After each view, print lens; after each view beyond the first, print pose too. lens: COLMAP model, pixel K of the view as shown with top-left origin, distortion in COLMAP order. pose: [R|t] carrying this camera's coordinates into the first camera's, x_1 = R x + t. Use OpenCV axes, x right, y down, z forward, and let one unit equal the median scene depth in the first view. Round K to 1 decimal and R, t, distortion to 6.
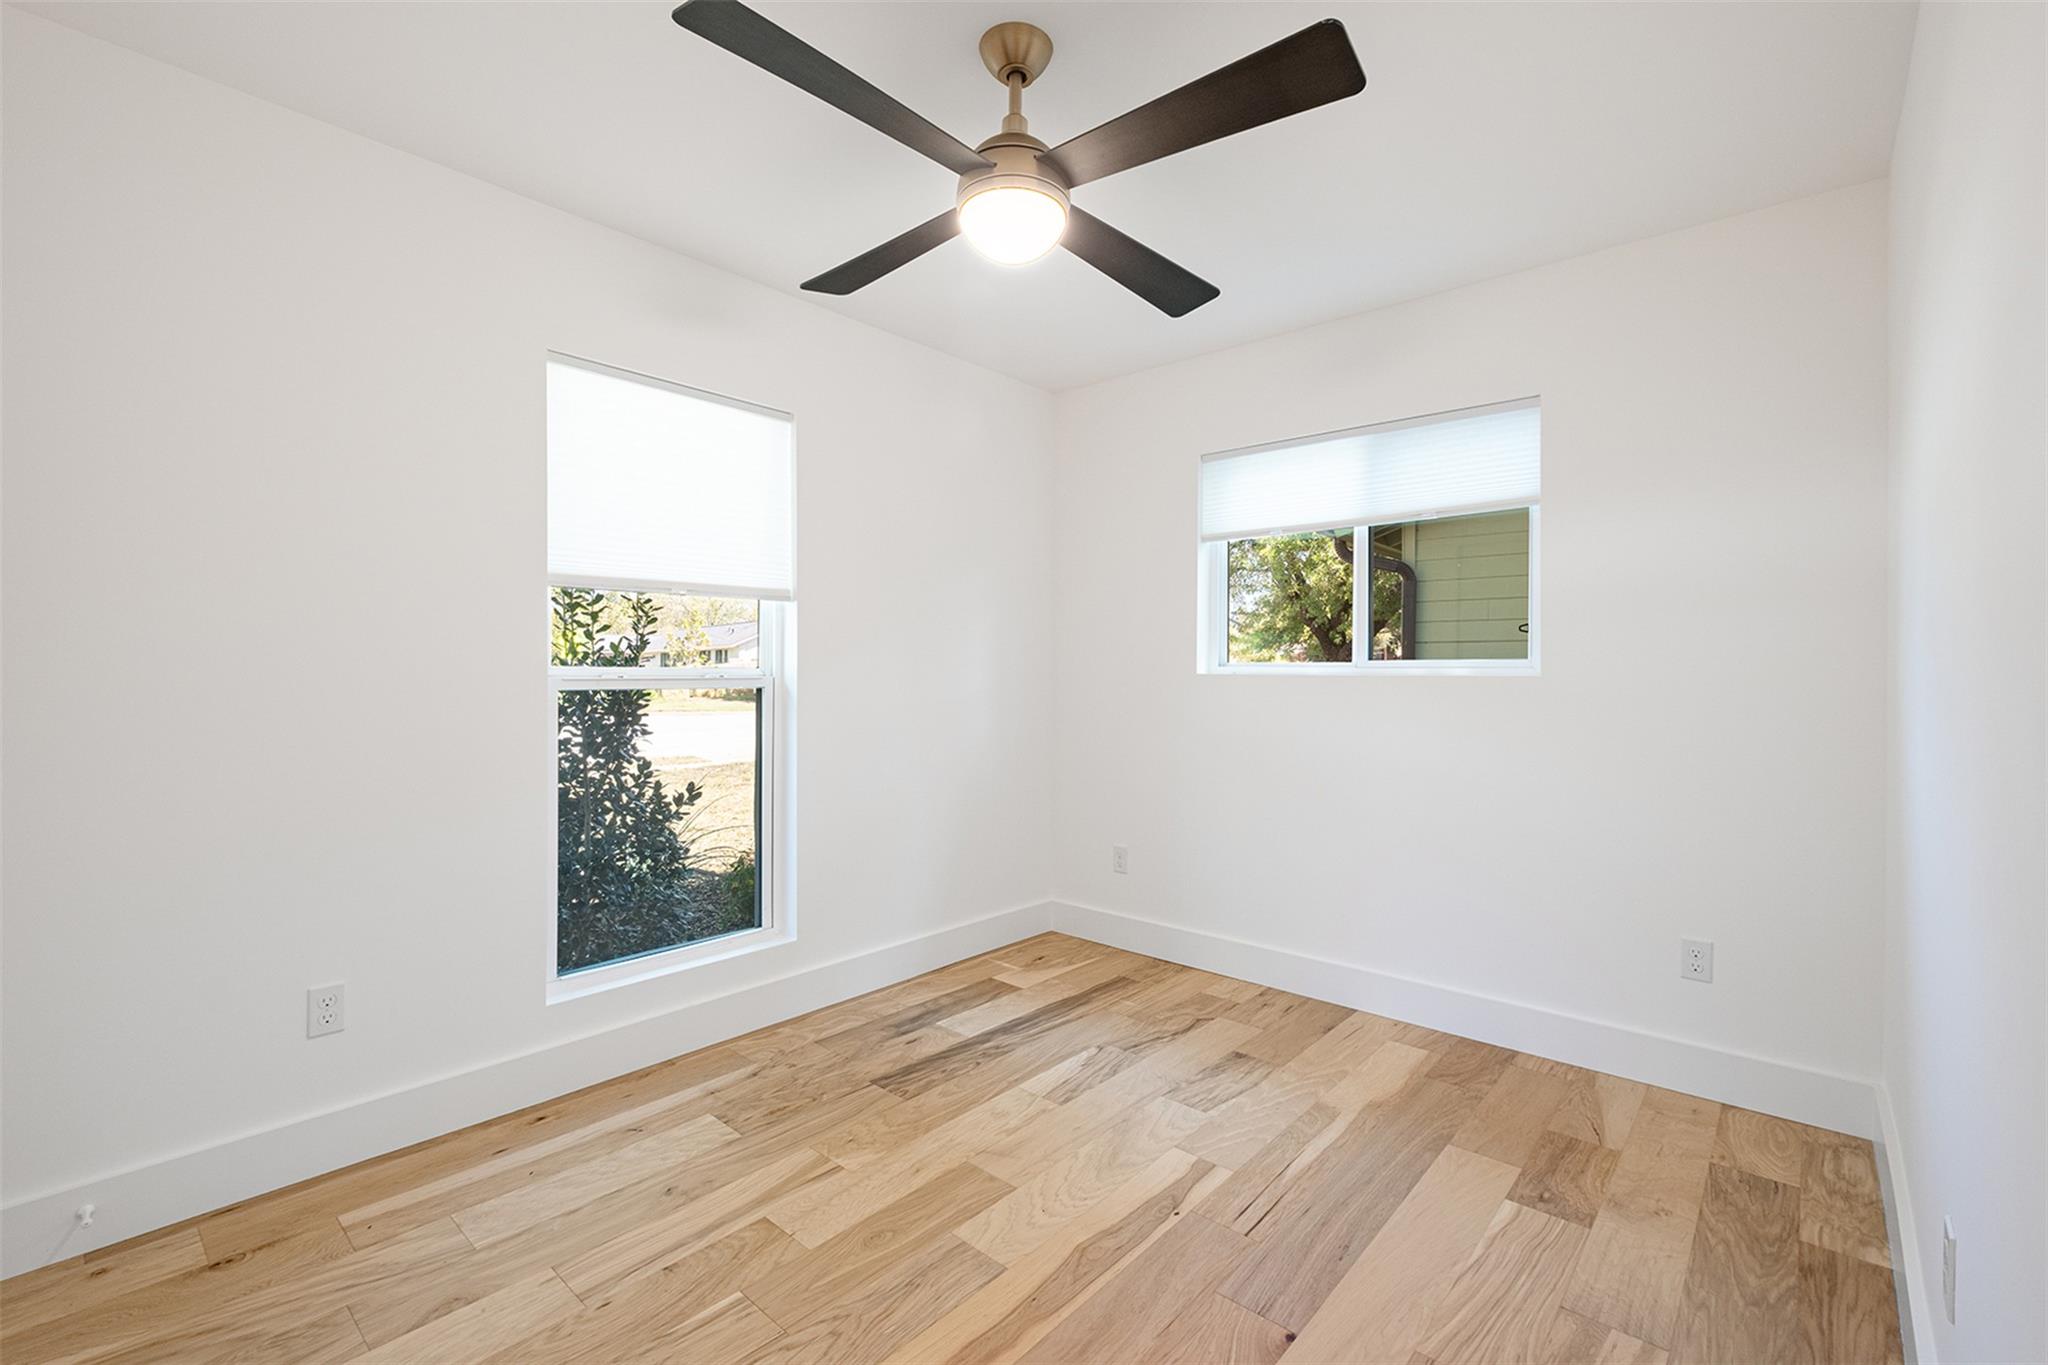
lens RADIAL K [[893.6, 0, 1022.2], [0, 893.6, 662.2], [0, 0, 1]] dist [0.007264, -0.007712]
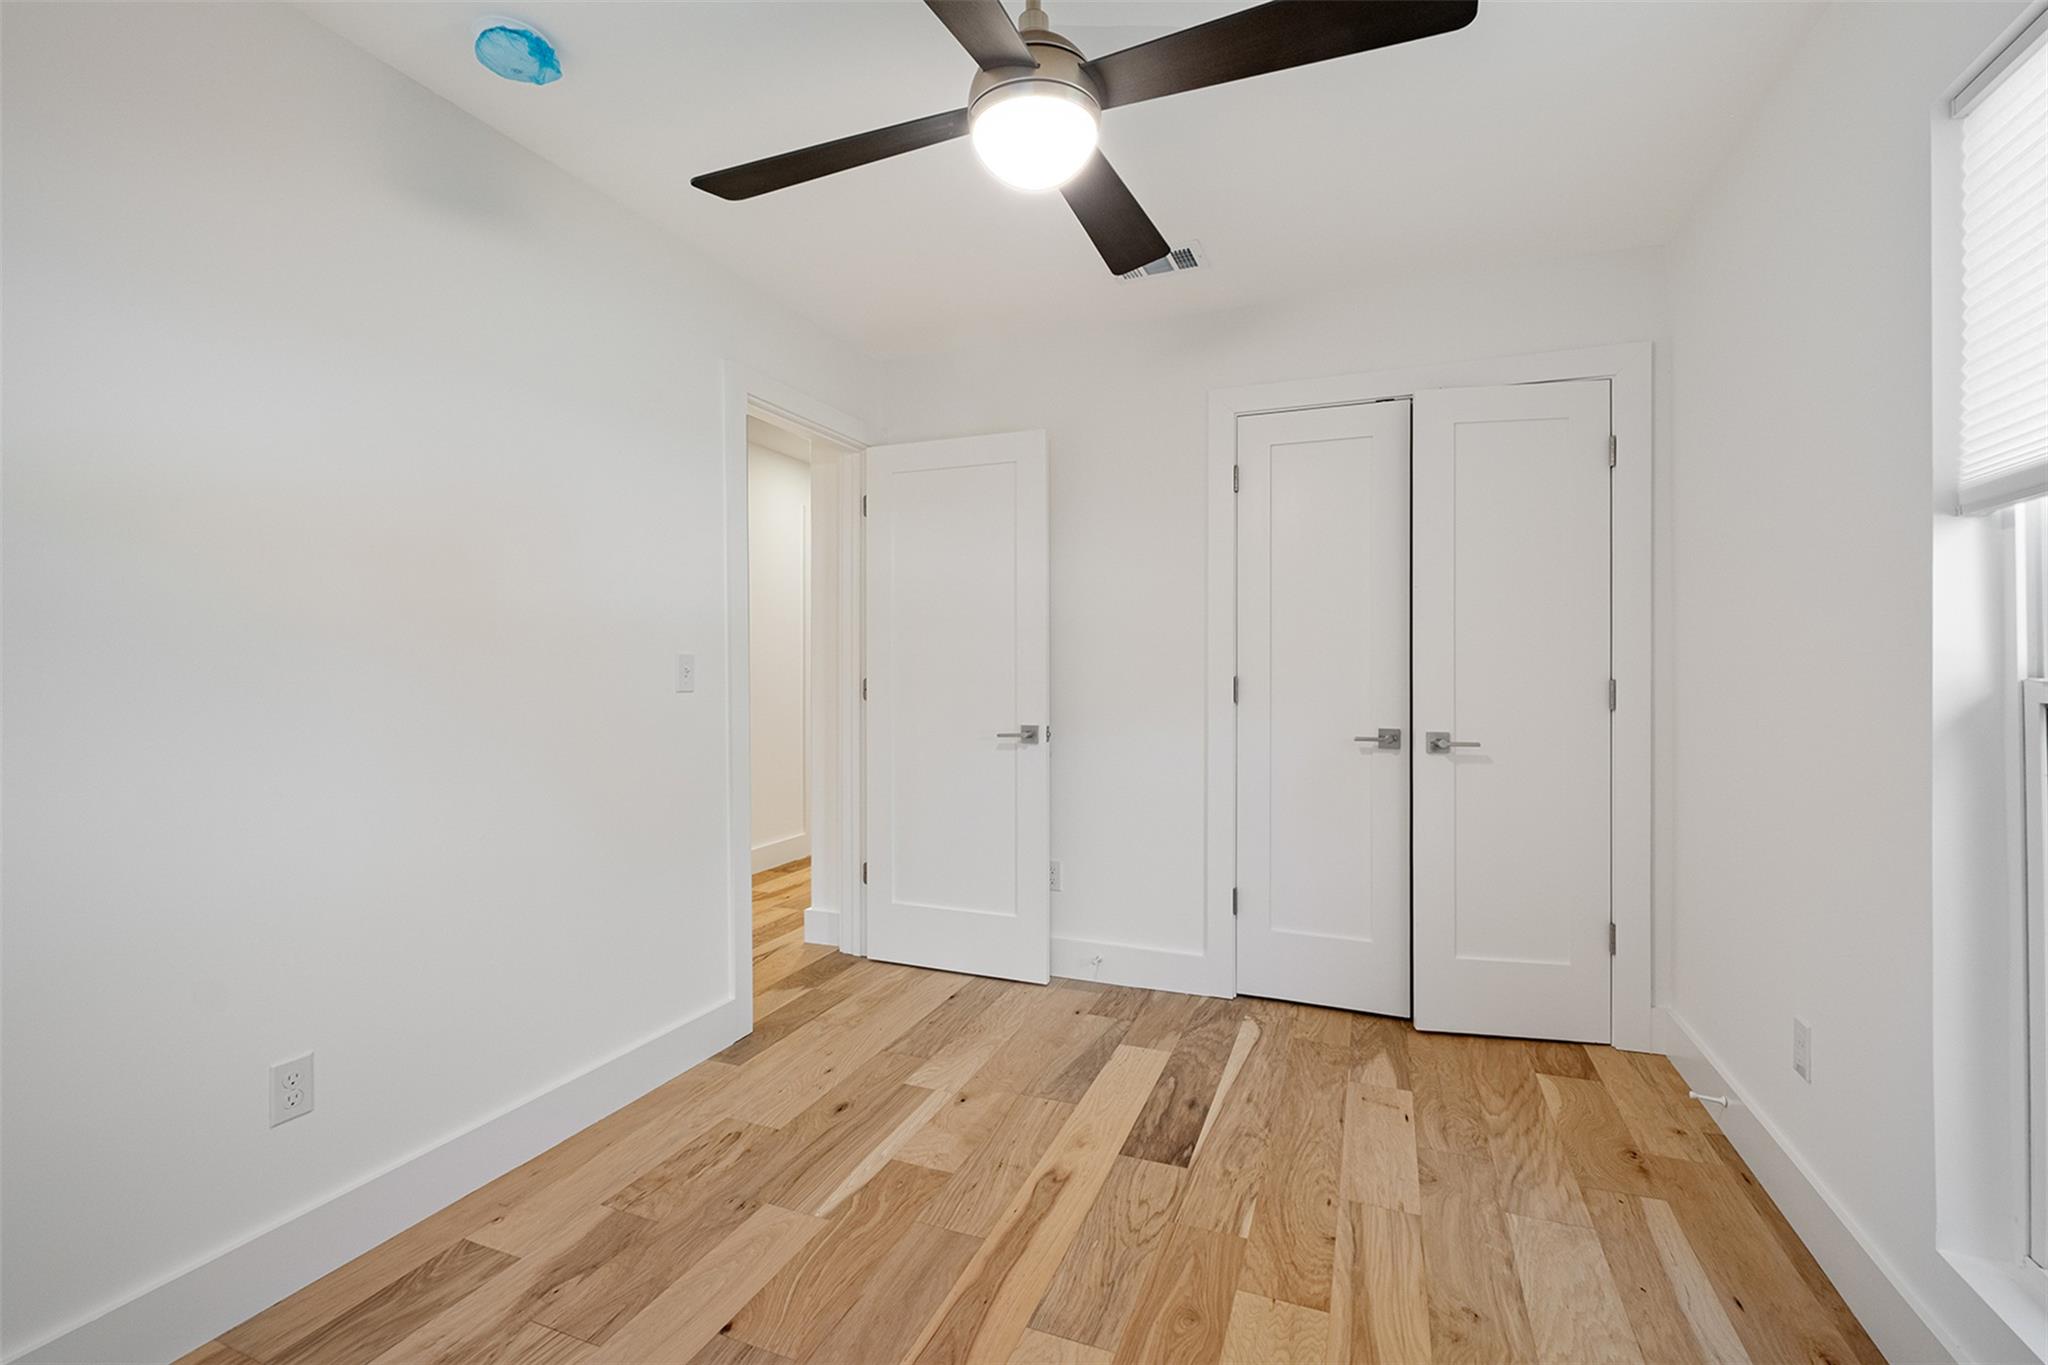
lens RADIAL K [[893.6, 0, 1022.2], [0, 893.6, 662.2], [0, 0, 1]] dist [0.007264, -0.007712]
pose [[-0.940908, -0.002961, -0.338649, 0.299229], [0.000748, 0.999941, -0.010822, 0.016413], [0.338662, -0.010436, -0.940850, 1.873745]]
